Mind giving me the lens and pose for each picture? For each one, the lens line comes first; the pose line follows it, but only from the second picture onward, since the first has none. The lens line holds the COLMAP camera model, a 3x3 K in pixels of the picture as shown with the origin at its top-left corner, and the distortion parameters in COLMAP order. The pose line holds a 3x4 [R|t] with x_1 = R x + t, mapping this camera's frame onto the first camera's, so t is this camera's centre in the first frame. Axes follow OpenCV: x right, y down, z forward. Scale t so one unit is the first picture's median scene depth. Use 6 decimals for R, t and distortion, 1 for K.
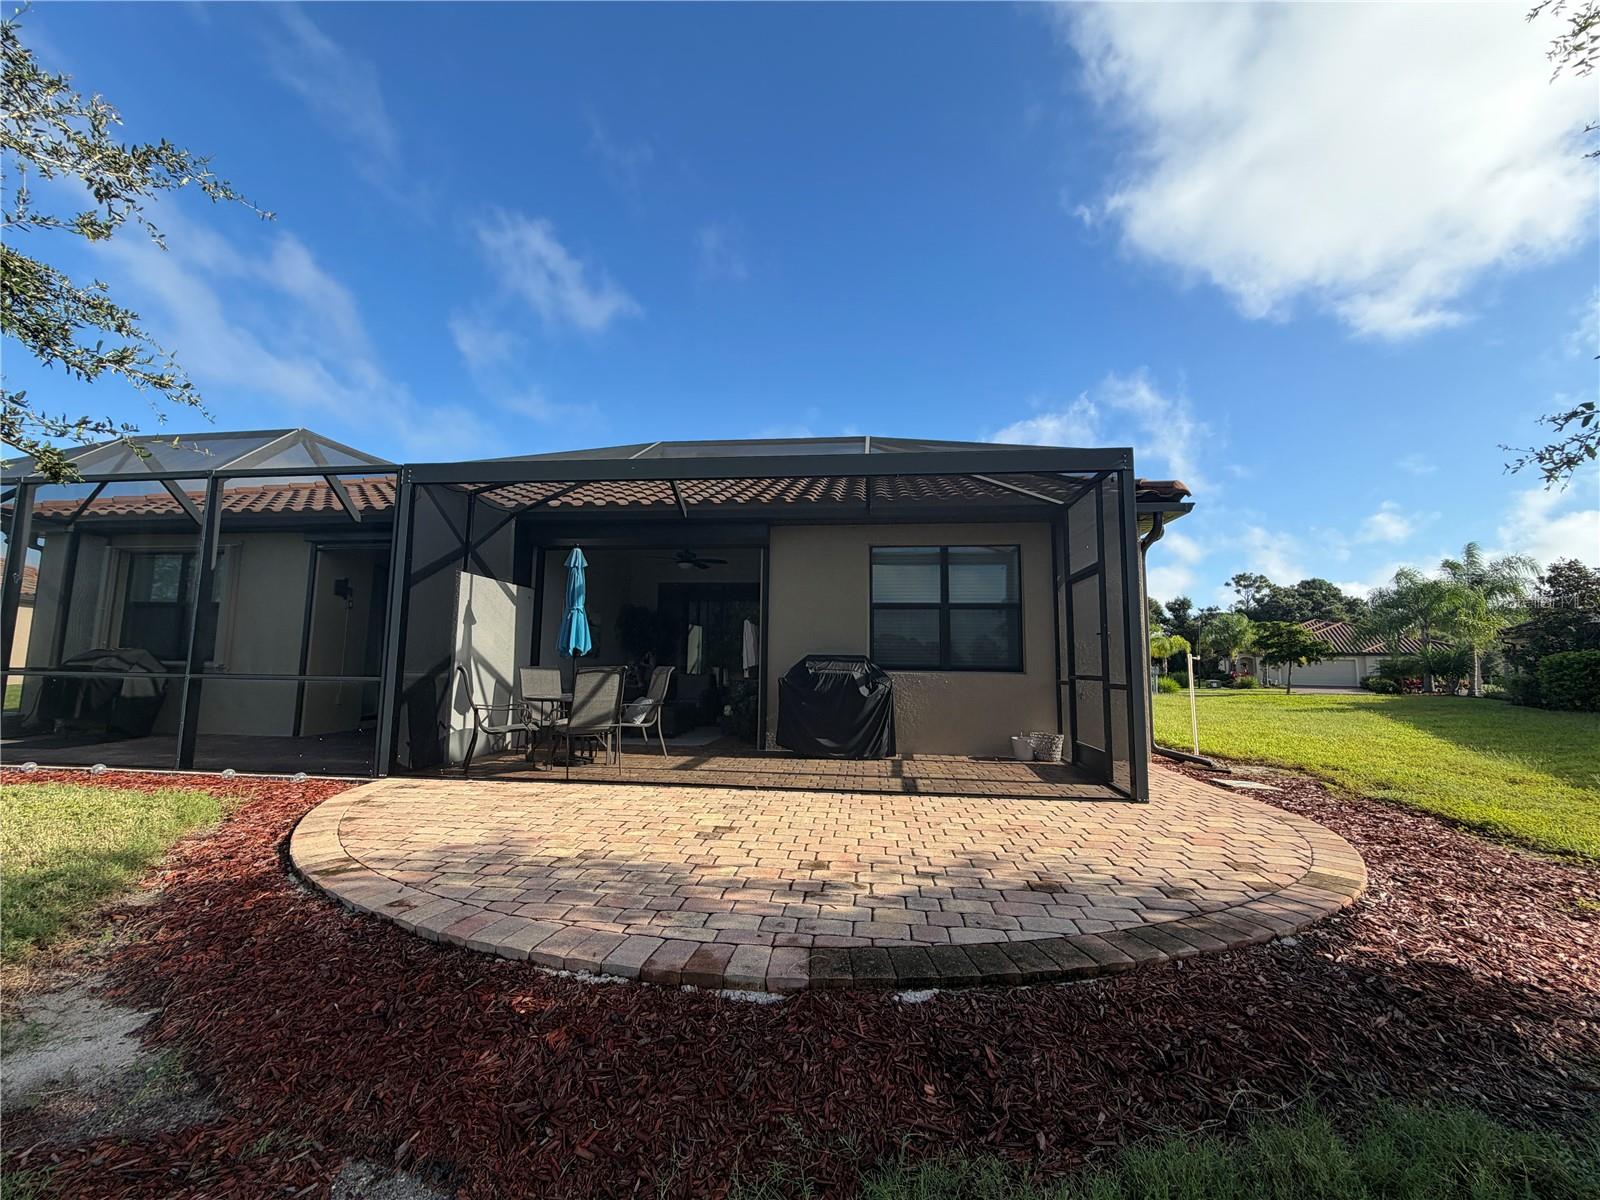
lens RADIAL K [[641.8, 0, 801.1], [0, 641.8, 592.8], [0, 0, 1]] dist [0.000015, 0.000063]
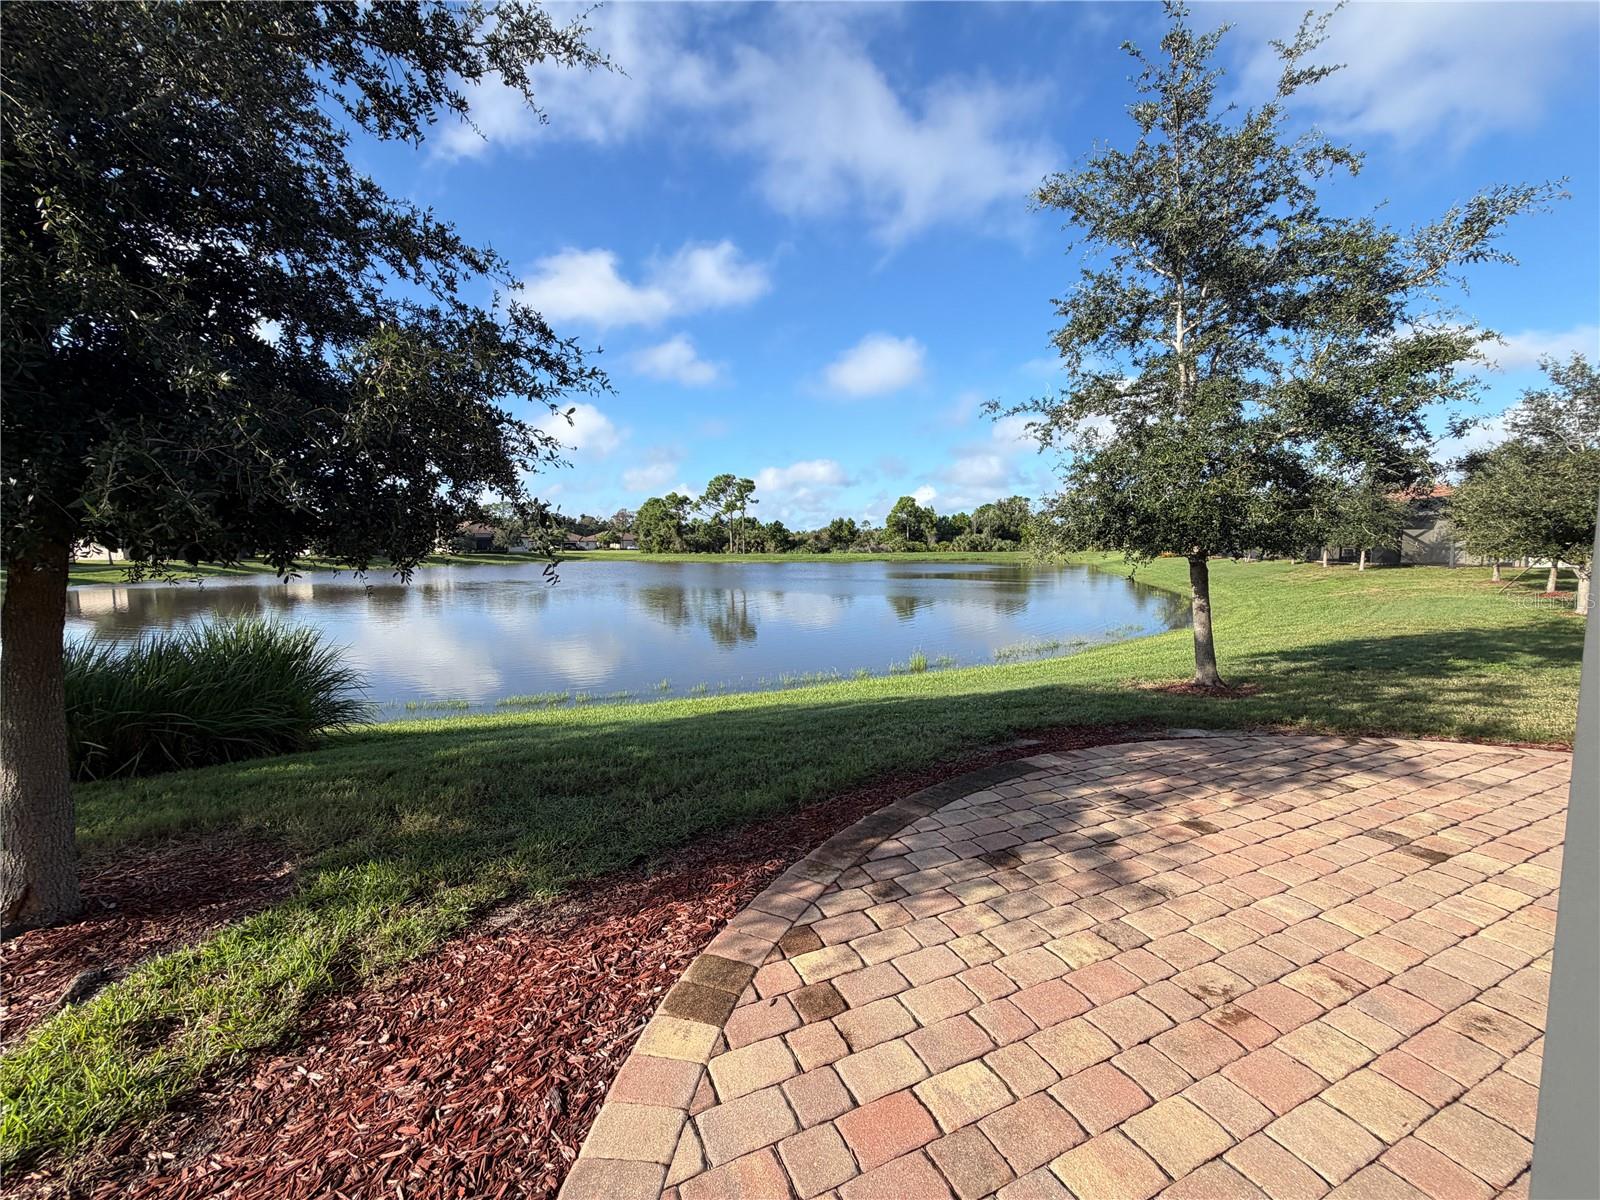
lens RADIAL K [[641.8, 0, 795.8], [0, 641.8, 603.9], [0, 0, 1]] dist [0.000015, 0.000063]
pose [[-0.852735, 0.040506, -0.520771, 1.126309], [0.051898, 0.998626, -0.007306, 0.081745], [0.519759, -0.033257, -0.853665, 1.679343]]
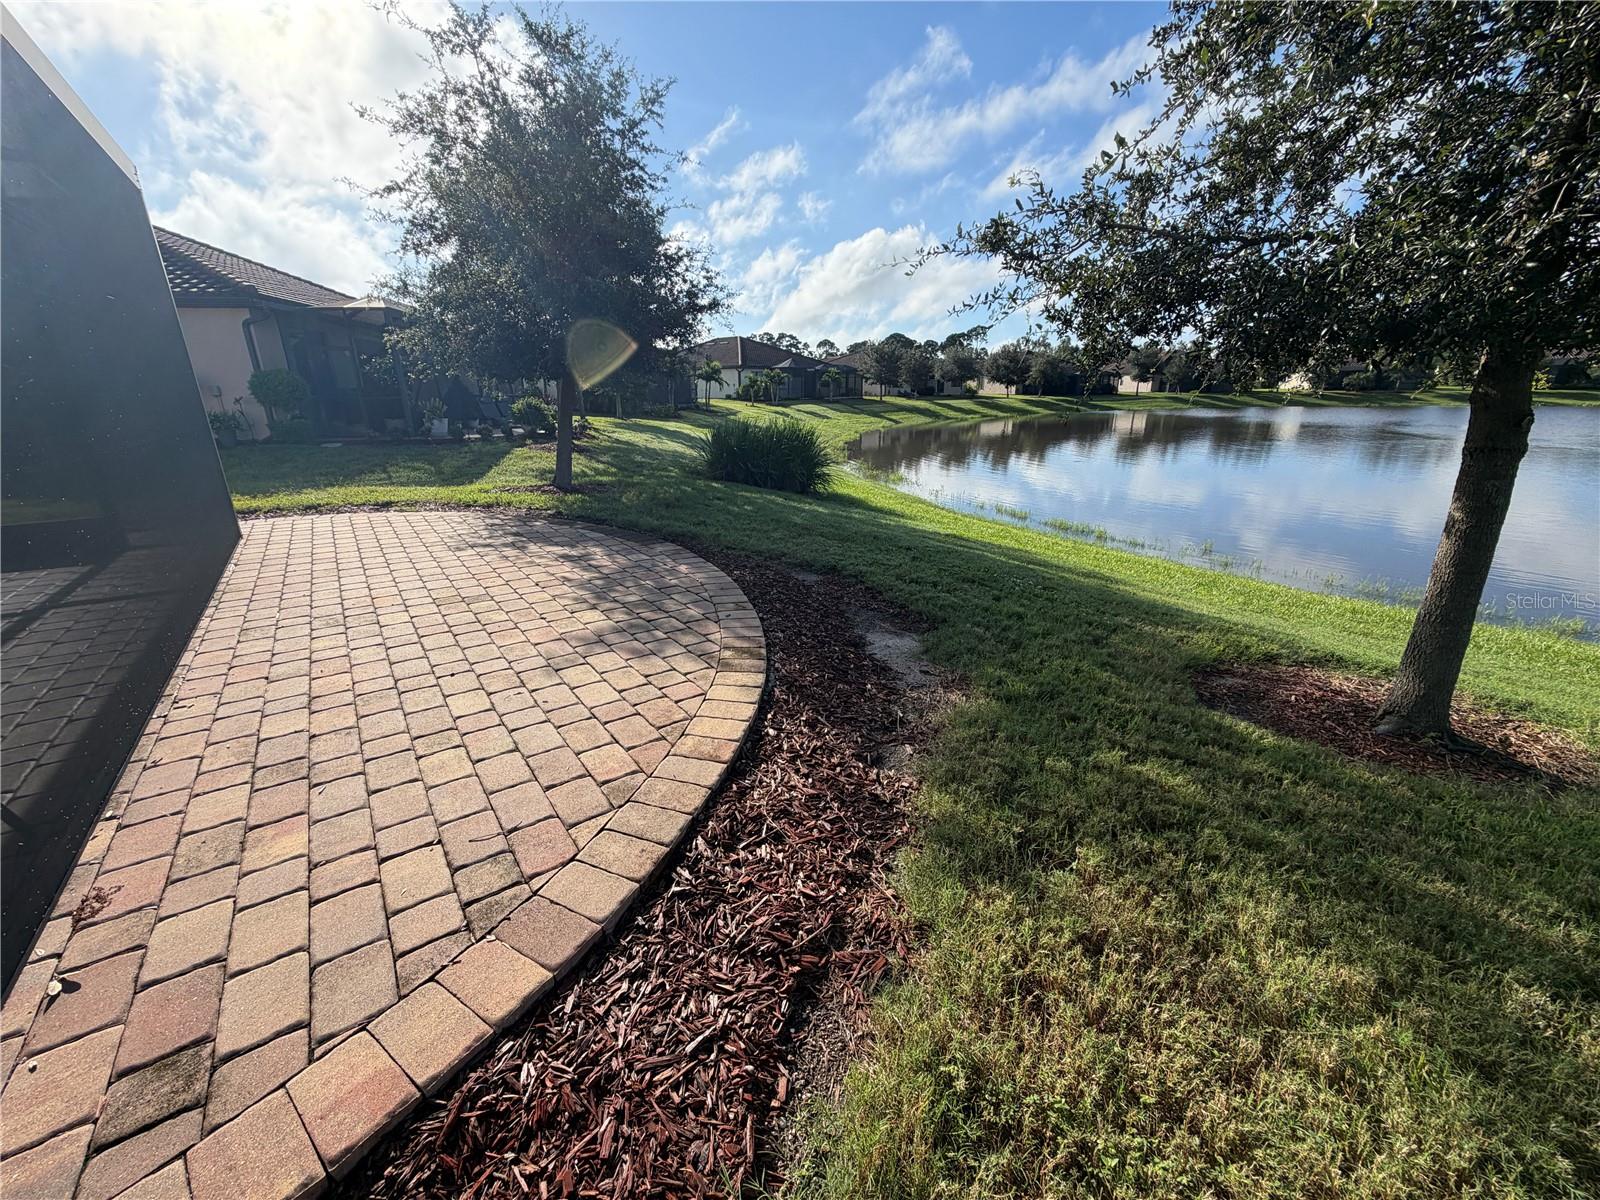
lens RADIAL K [[641.8, 0, 802.7], [0, 641.8, 607.4], [0, 0, 1]] dist [0.000015, 0.000063]
pose [[-0.679631, -0.245390, 0.691293, -1.546581], [-0.080409, 0.961630, 0.262300, 0.105439], [-0.729134, 0.122681, -0.673285, 1.692995]]
